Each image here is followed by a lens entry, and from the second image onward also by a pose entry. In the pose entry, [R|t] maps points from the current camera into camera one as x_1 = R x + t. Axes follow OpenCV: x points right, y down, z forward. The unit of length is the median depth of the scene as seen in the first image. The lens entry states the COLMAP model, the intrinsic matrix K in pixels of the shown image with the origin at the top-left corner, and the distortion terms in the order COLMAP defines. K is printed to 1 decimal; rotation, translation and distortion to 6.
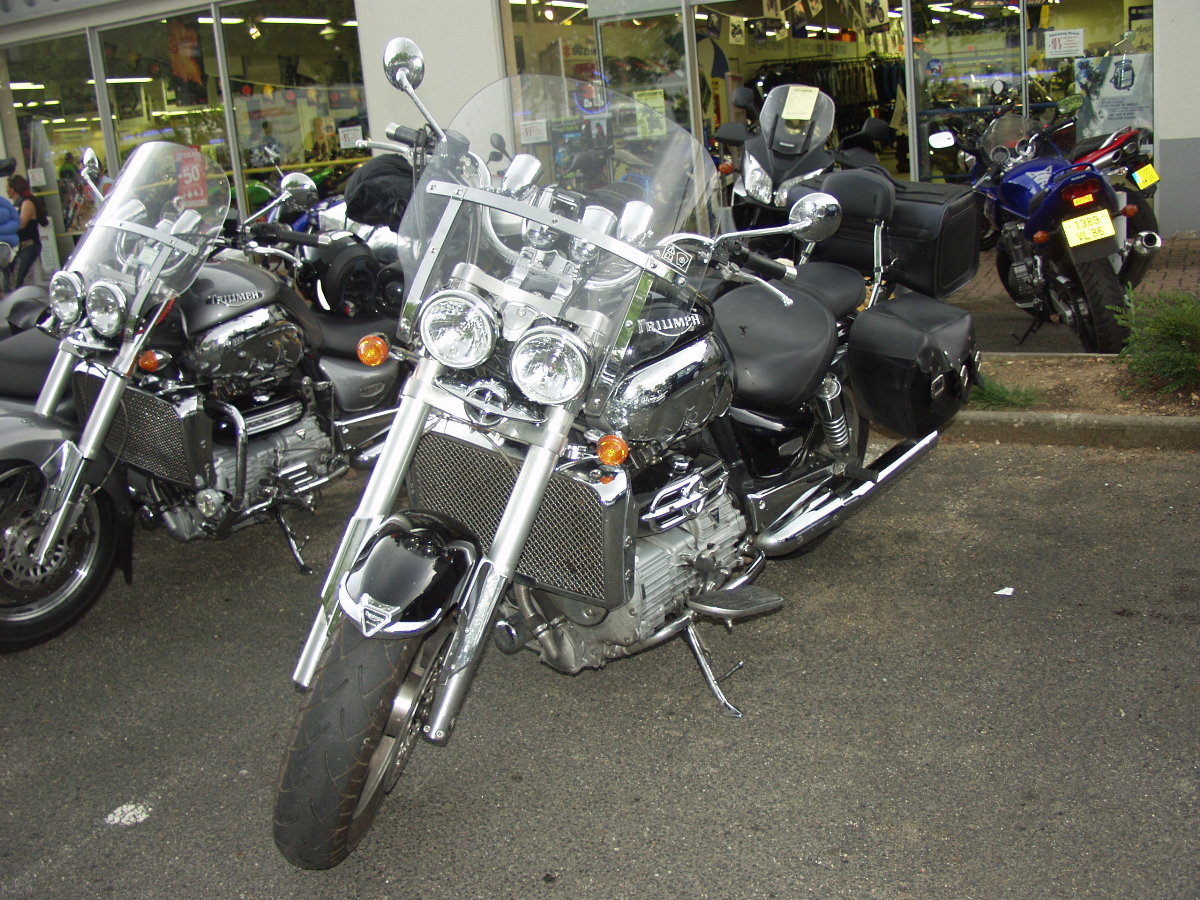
lens RADIAL K [[1261.2, 0, 603.9], [0, 1261.2, 434.0], [0, 0, 1]] dist [-0.194725, 0.184797]
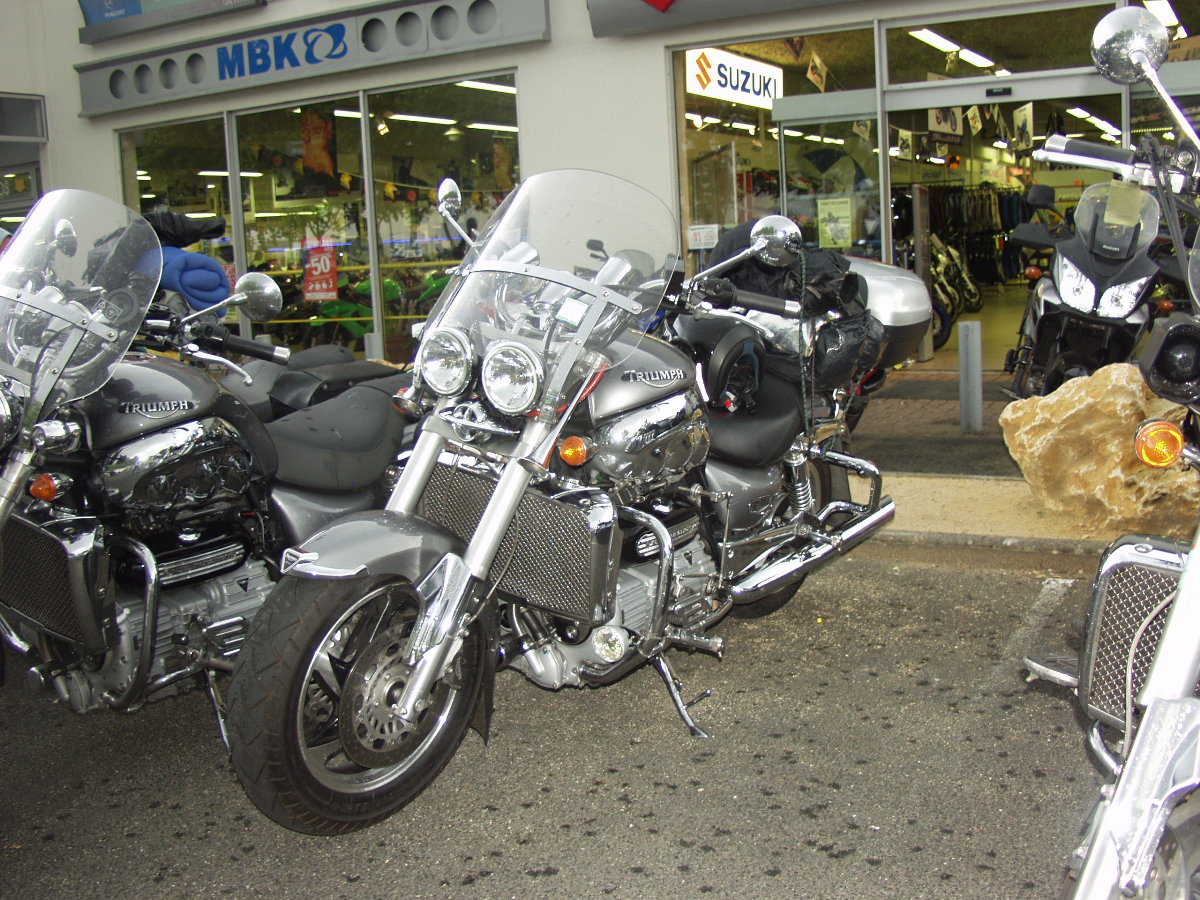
lens RADIAL K [[1261.2, 0, 603.9], [0, 1261.2, 434.0], [0, 0, 1]] dist [-0.194725, 0.184797]
pose [[0.998266, 0.045468, -0.037394, -0.258080], [-0.048903, 0.994108, -0.096739, 0.002550], [0.032775, 0.098400, 0.994607, 0.195924]]
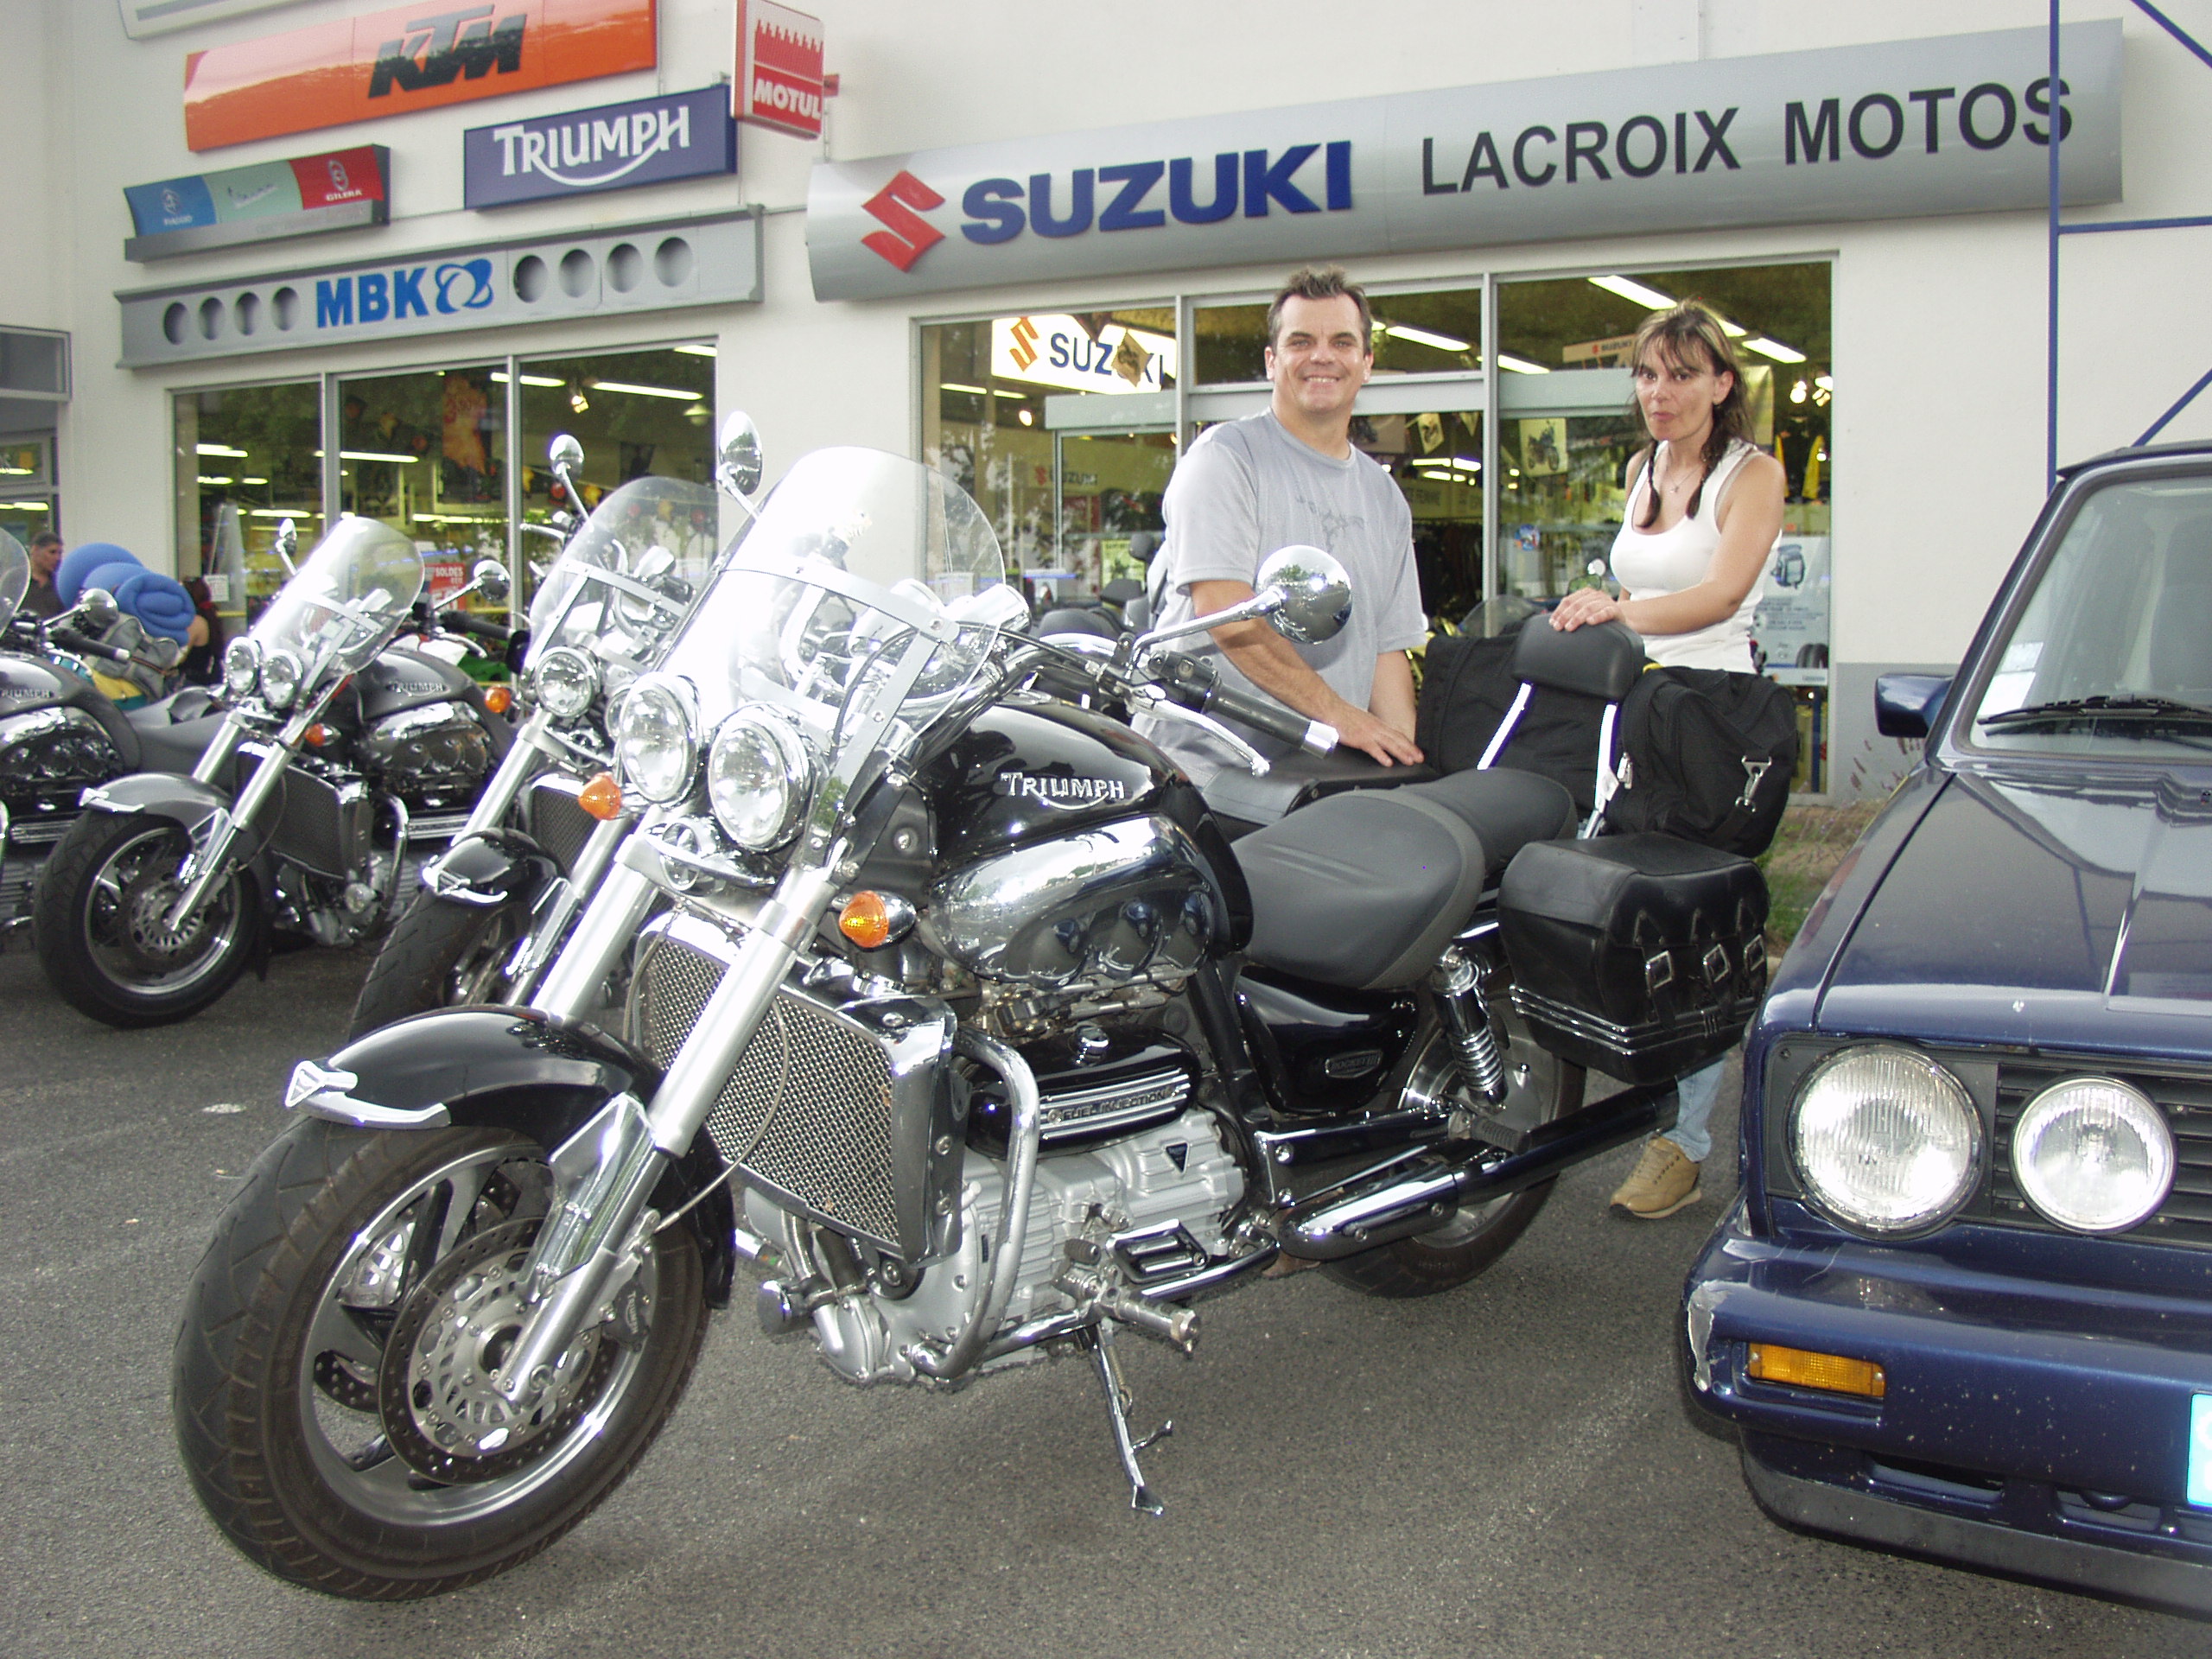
lens RADIAL K [[2324.7, 0, 1113.1], [0, 2324.7, 800.0], [0, 0, 1]] dist [-0.194725, 0.184797]
pose [[0.994935, 0.090145, -0.044487, 0.272436], [-0.096174, 0.982372, -0.160302, 0.174918], [0.029252, 0.163768, 0.986065, -0.593653]]
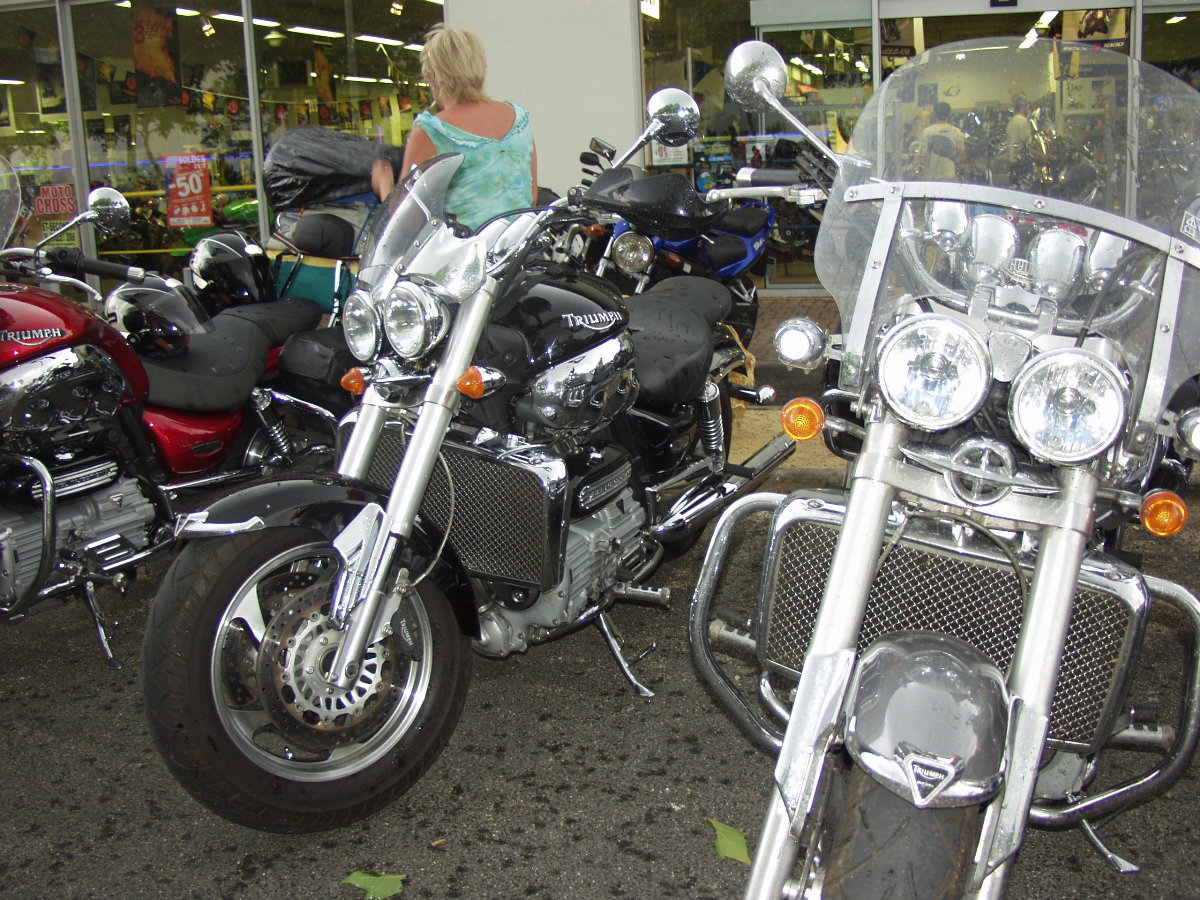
lens RADIAL K [[1291.0, 0, 603.5], [0, 1291.0, 432.0], [0, 0, 1]] dist [-0.188526, 0.195855]
pose [[0.979070, 0.003548, 0.203492, -0.805278], [0.006180, 0.998869, -0.047149, -0.024409], [-0.203429, 0.047420, 0.977941, 0.445386]]
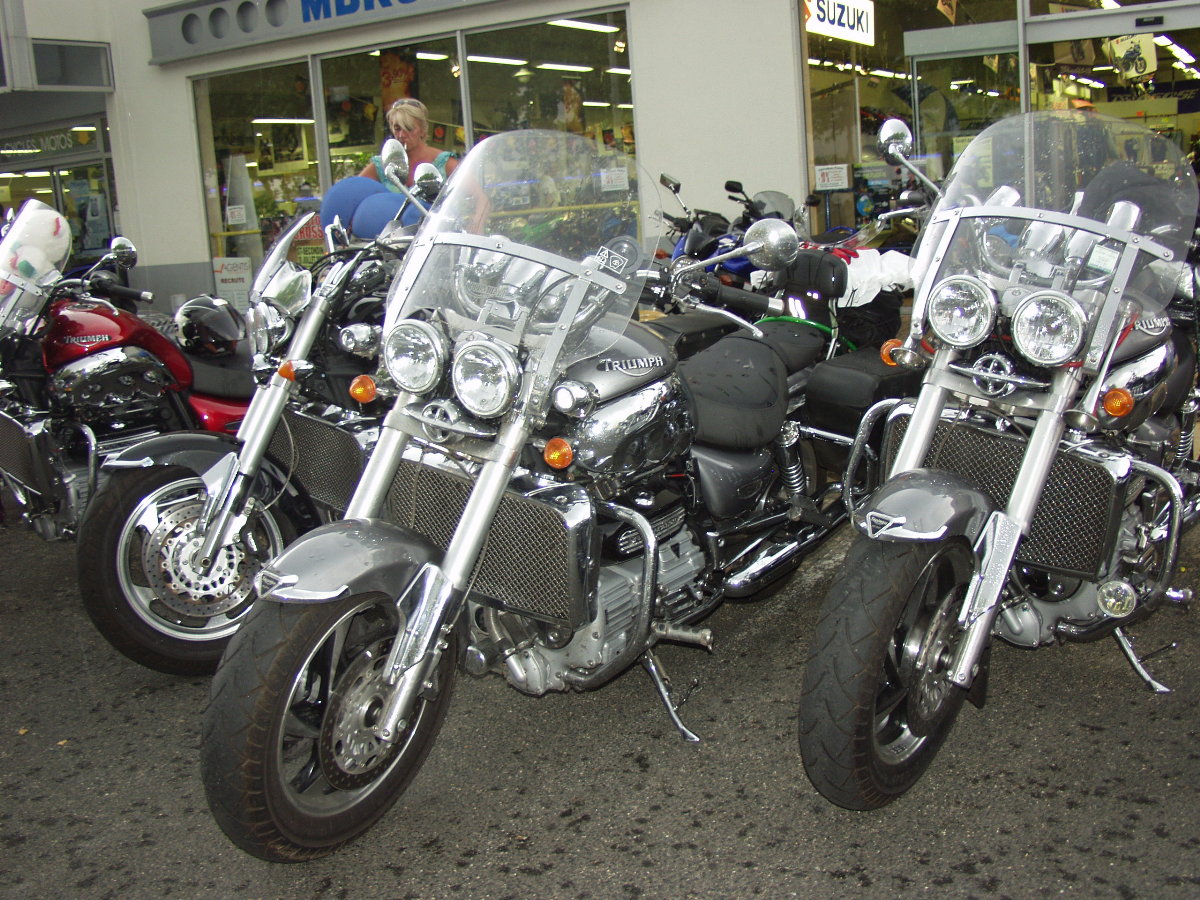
lens RADIAL K [[1291.0, 0, 603.5], [0, 1291.0, 432.0], [0, 0, 1]] dist [-0.188526, 0.195855]
pose [[0.998637, 0.026846, -0.044761, -0.509126], [-0.029420, 0.997890, -0.057876, 0.007572], [0.043113, 0.059114, 0.997320, 0.203094]]
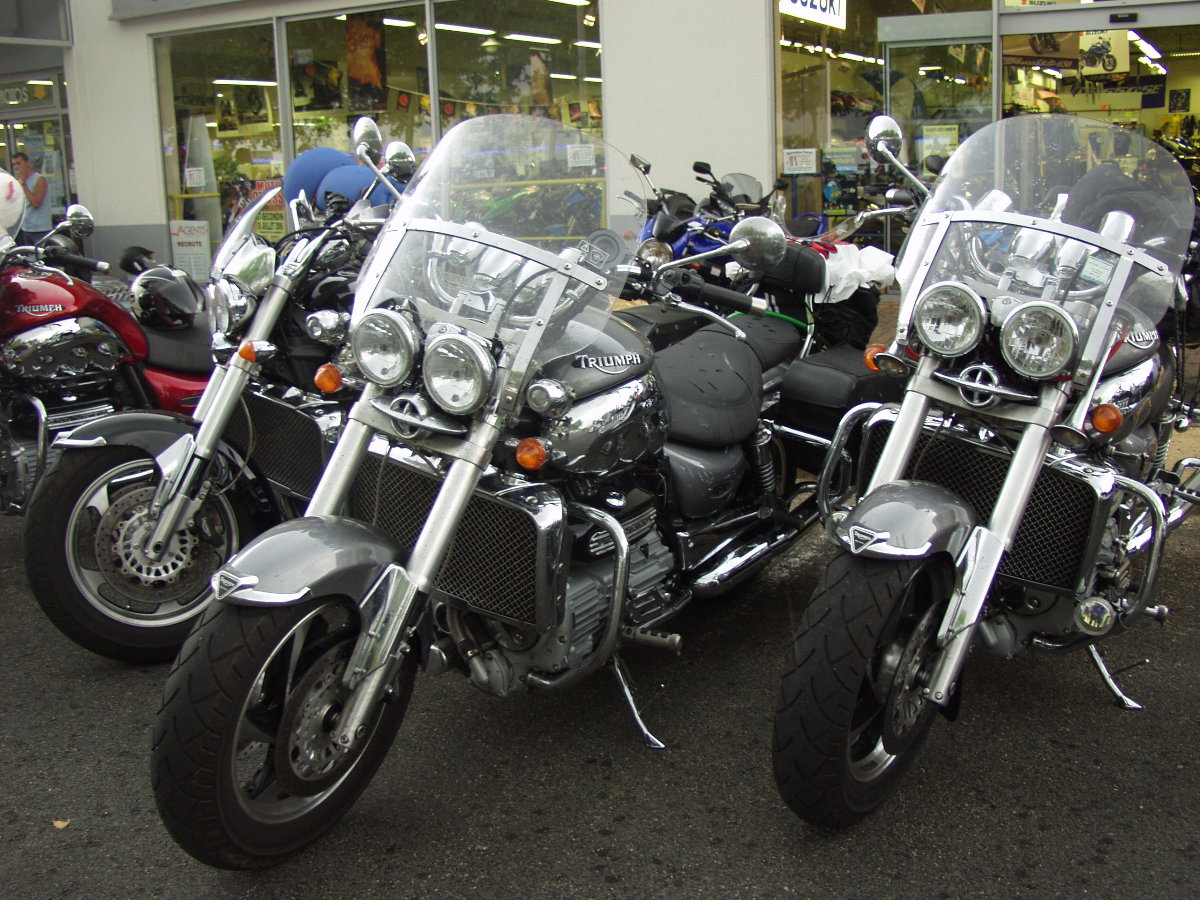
lens RADIAL K [[1291.0, 0, 603.5], [0, 1291.0, 432.0], [0, 0, 1]] dist [-0.188526, 0.195855]
pose [[0.998290, 0.057918, -0.007912, -0.520233], [-0.058181, 0.997565, -0.038452, -0.005815], [0.005666, 0.038847, 0.999229, 0.223473]]
